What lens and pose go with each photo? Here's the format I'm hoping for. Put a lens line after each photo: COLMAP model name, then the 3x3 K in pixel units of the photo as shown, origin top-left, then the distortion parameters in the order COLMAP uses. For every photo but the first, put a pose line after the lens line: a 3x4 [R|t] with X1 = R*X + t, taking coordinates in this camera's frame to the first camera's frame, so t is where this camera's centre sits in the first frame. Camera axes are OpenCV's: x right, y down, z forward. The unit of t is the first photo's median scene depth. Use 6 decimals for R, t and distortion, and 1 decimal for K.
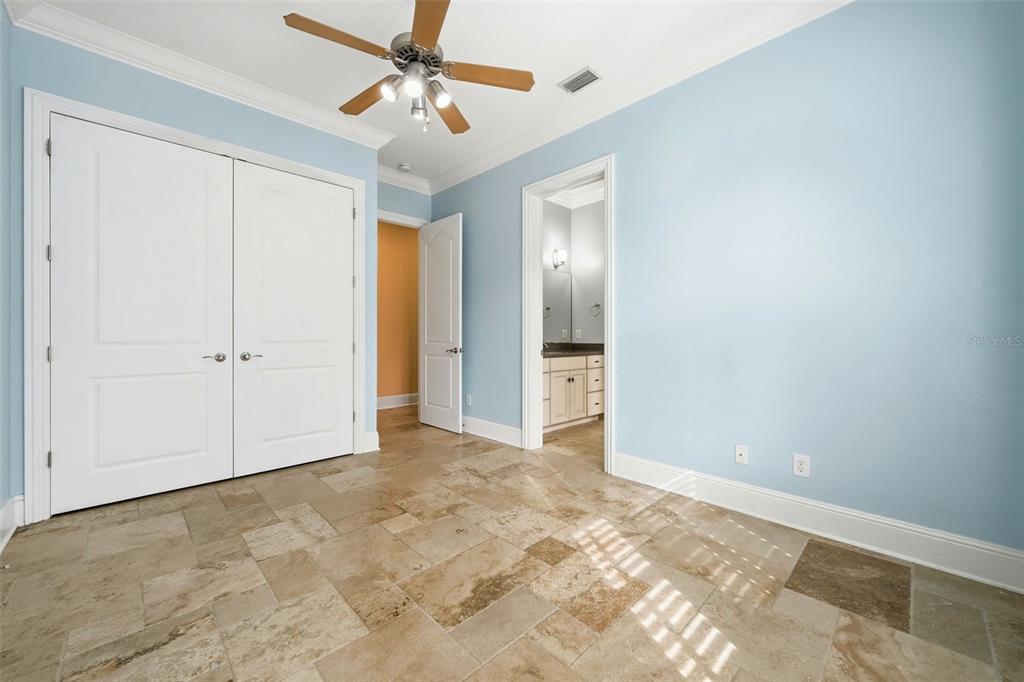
lens RADIAL K [[401.6, 0, 527.1], [0, 401.6, 333.8], [0, 0, 1]] dist [-0.000766, 0.000020]
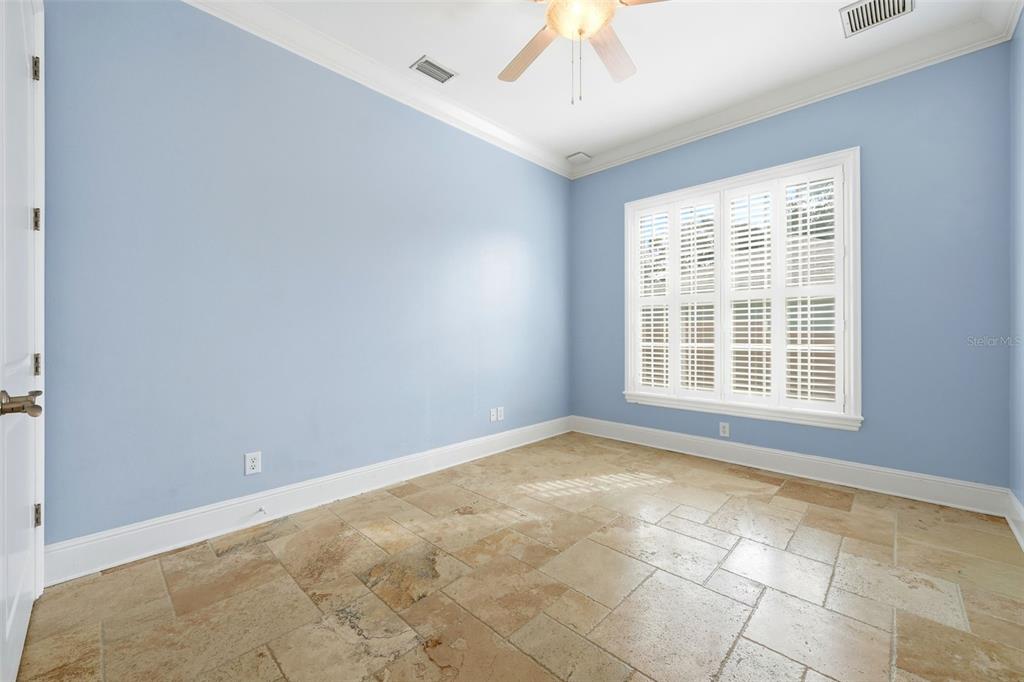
lens RADIAL K [[401.6, 0, 527.1], [0, 401.6, 333.8], [0, 0, 1]] dist [-0.000766, 0.000020]
pose [[-0.024044, -0.000292, 0.999711, -1.110722], [-0.003715, 0.999993, 0.000203, 0.000011], [-0.999704, -0.003709, -0.024045, 1.077260]]
